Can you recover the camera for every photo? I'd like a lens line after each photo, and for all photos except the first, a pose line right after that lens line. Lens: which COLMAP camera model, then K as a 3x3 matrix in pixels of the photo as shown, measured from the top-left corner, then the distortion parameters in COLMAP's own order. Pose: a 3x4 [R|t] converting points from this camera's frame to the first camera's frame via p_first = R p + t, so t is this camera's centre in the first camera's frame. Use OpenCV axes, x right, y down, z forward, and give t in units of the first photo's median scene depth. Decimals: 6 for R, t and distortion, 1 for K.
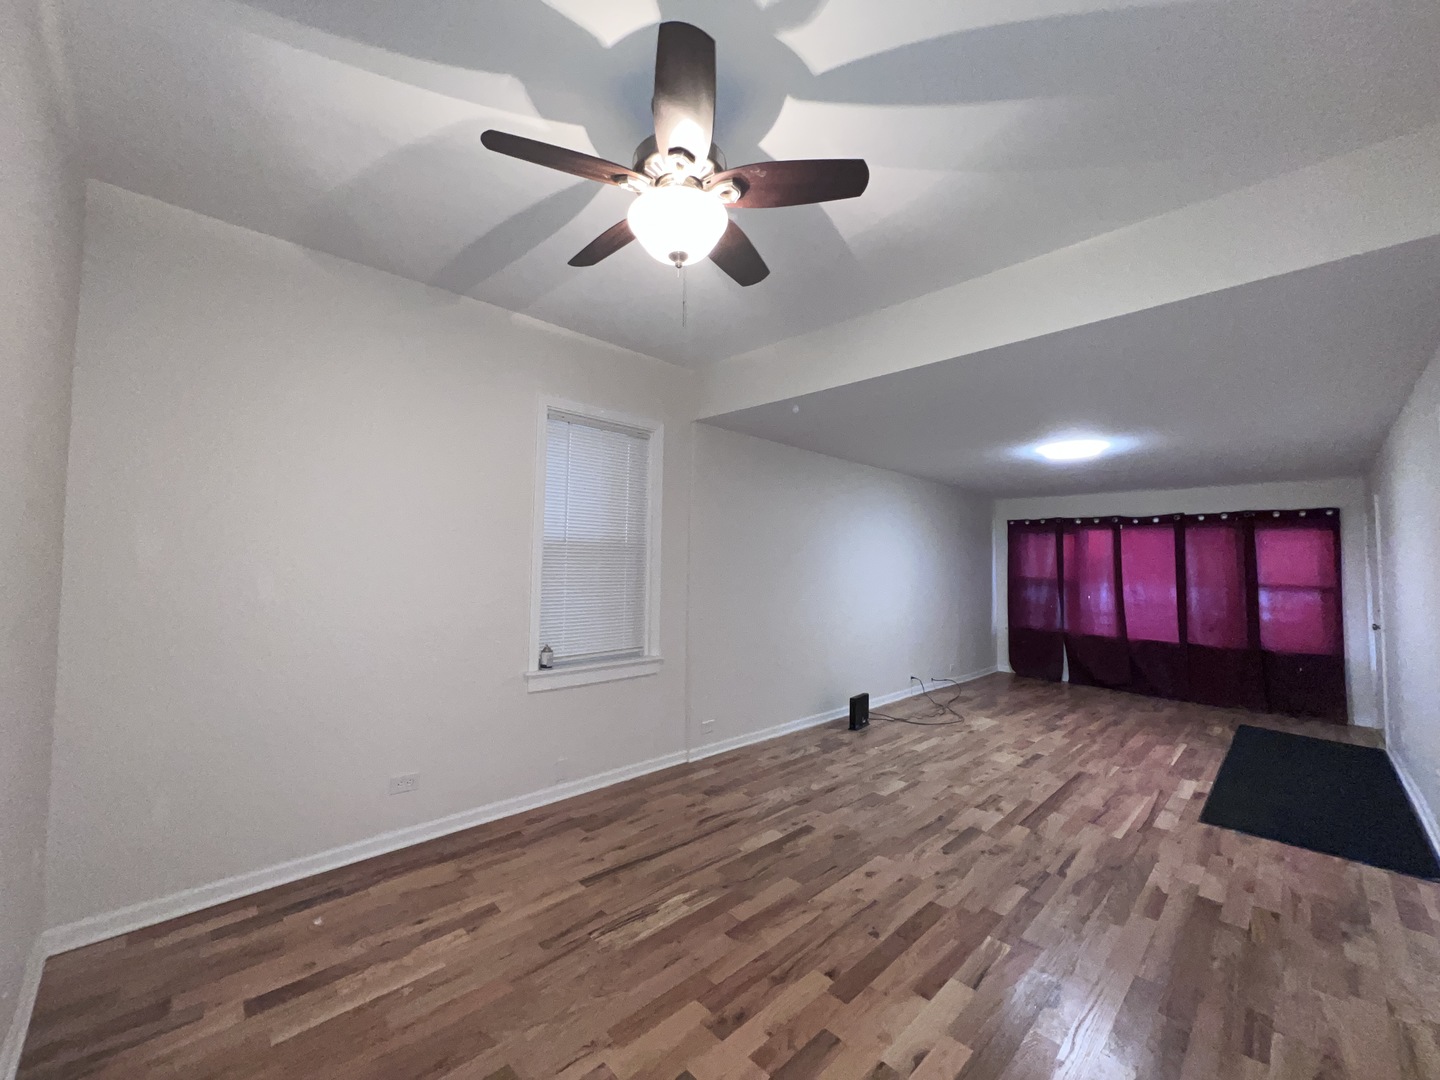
lens RADIAL K [[576.0, 0, 717.0], [0, 576.0, 536.7], [0, 0, 1]] dist [-0.000022, -0.000001]
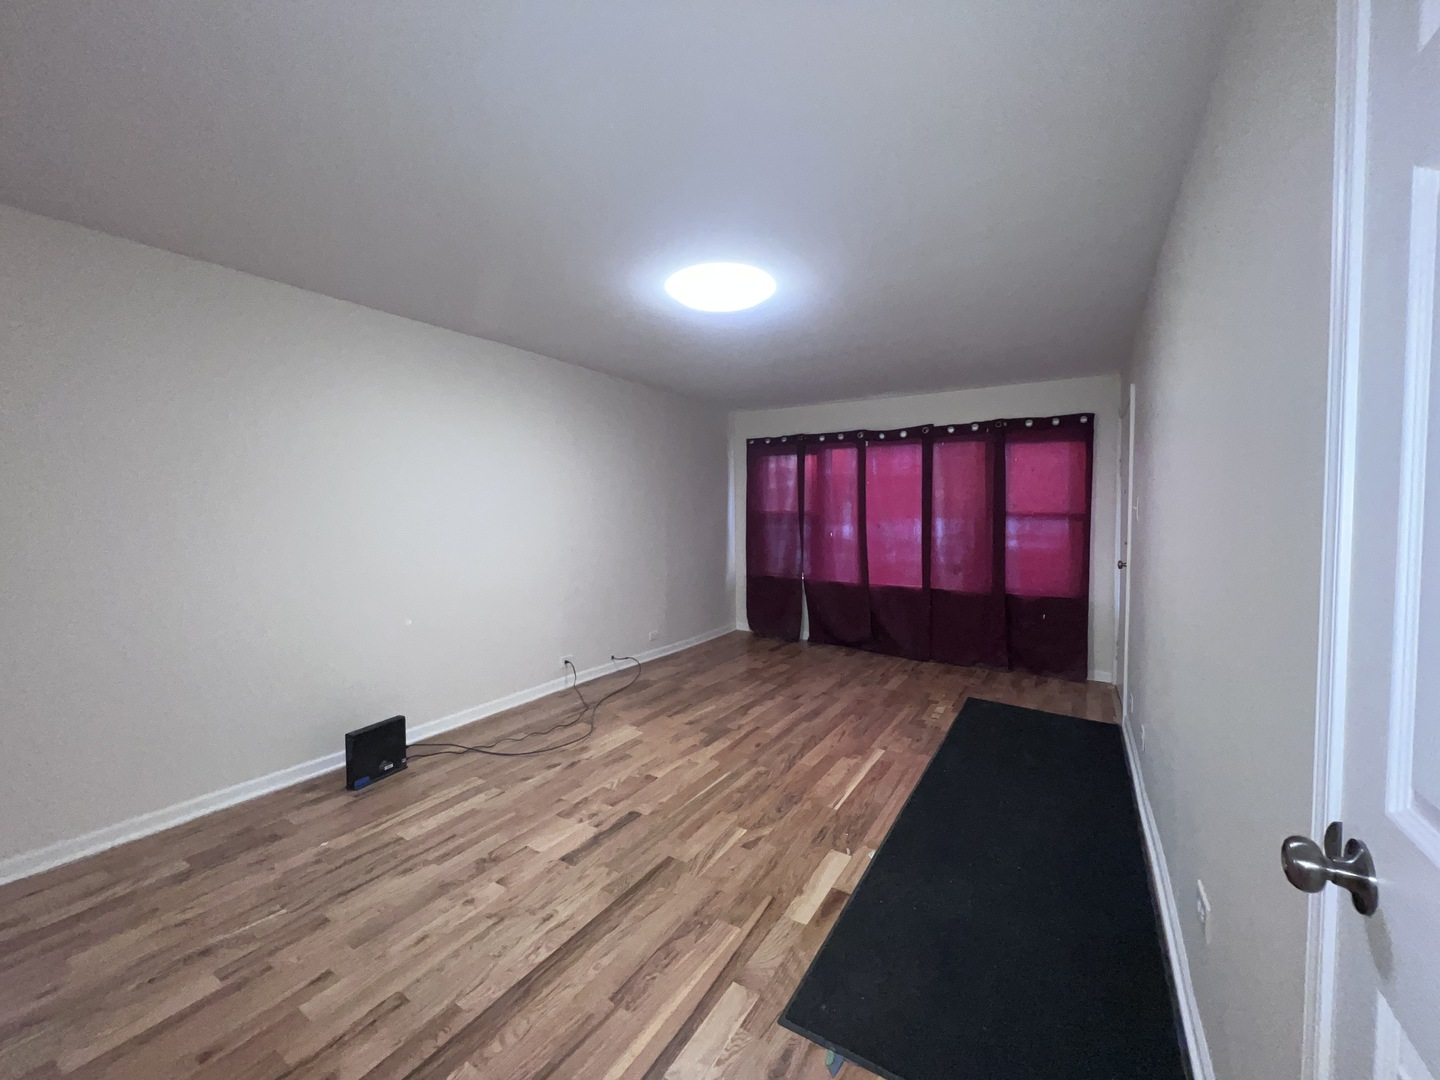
lens RADIAL K [[581.2, 0, 714.1], [0, 581.2, 539.4], [0, 0, 1]] dist [-0.002295, -0.000223]
pose [[0.972725, -0.035667, 0.229203, 0.507918], [0.011931, 0.994493, 0.104121, 0.043597], [-0.231654, -0.098546, 0.967794, 0.439819]]
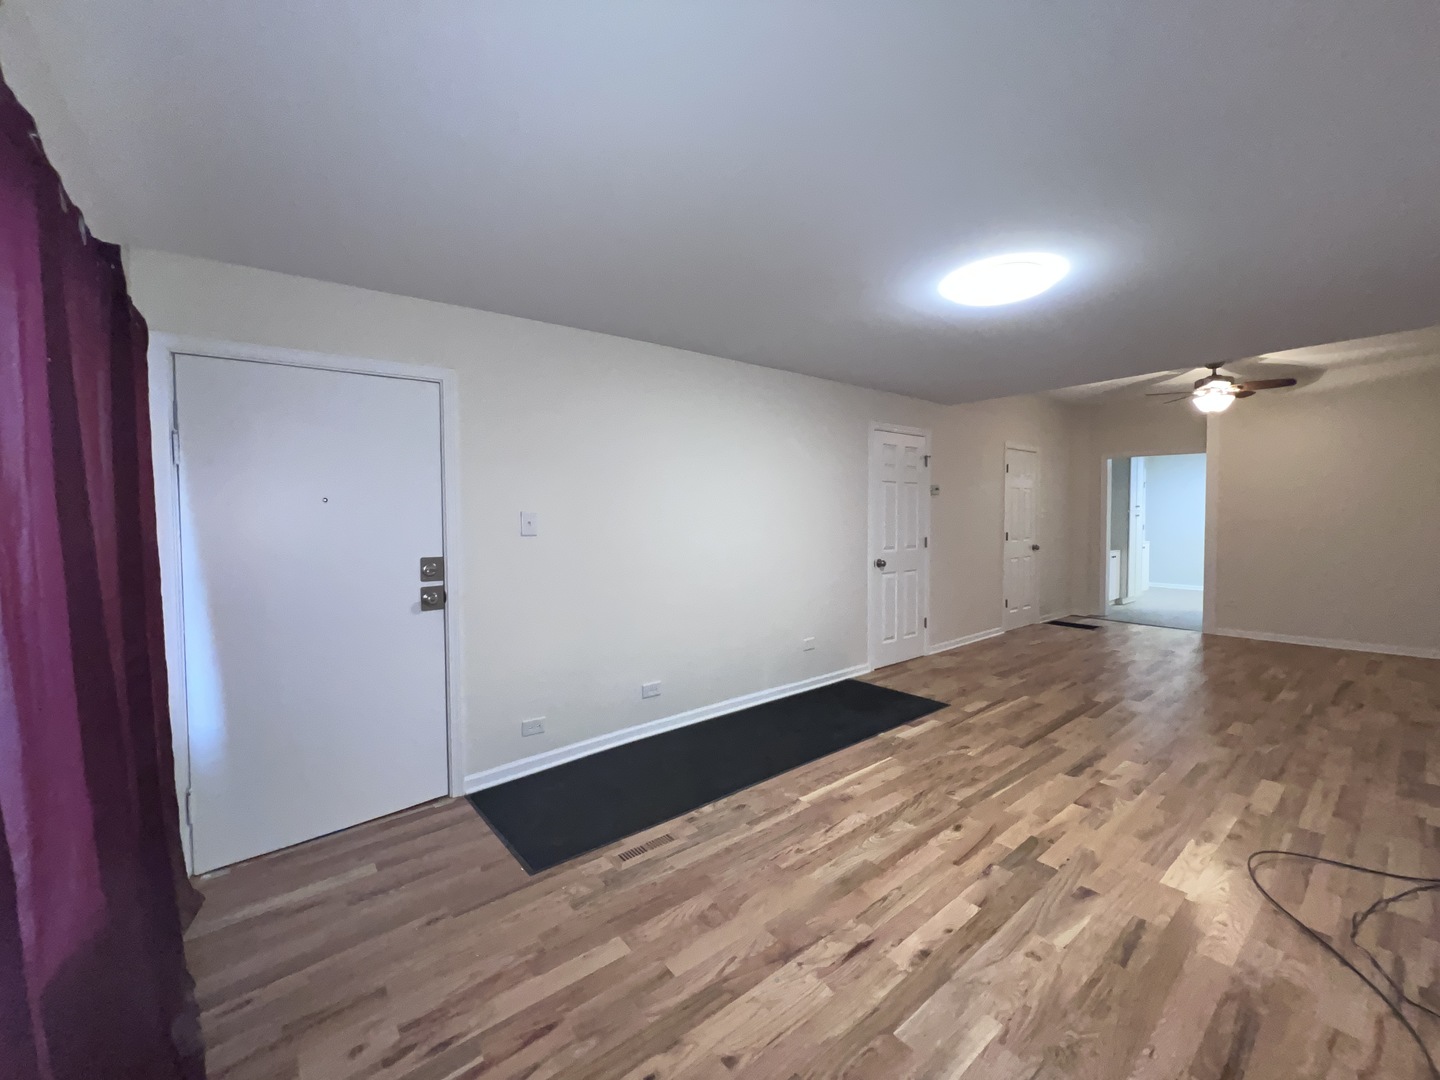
lens RADIAL K [[575.6, 0, 717.1], [0, 575.6, 537.4], [0, 0, 1]] dist [-0.000939, 0.000099]
pose [[-0.995546, -0.012225, 0.093486, 0.907247], [-0.013454, 0.999831, -0.012525, 0.110309], [-0.093317, -0.013727, -0.995542, 1.701783]]
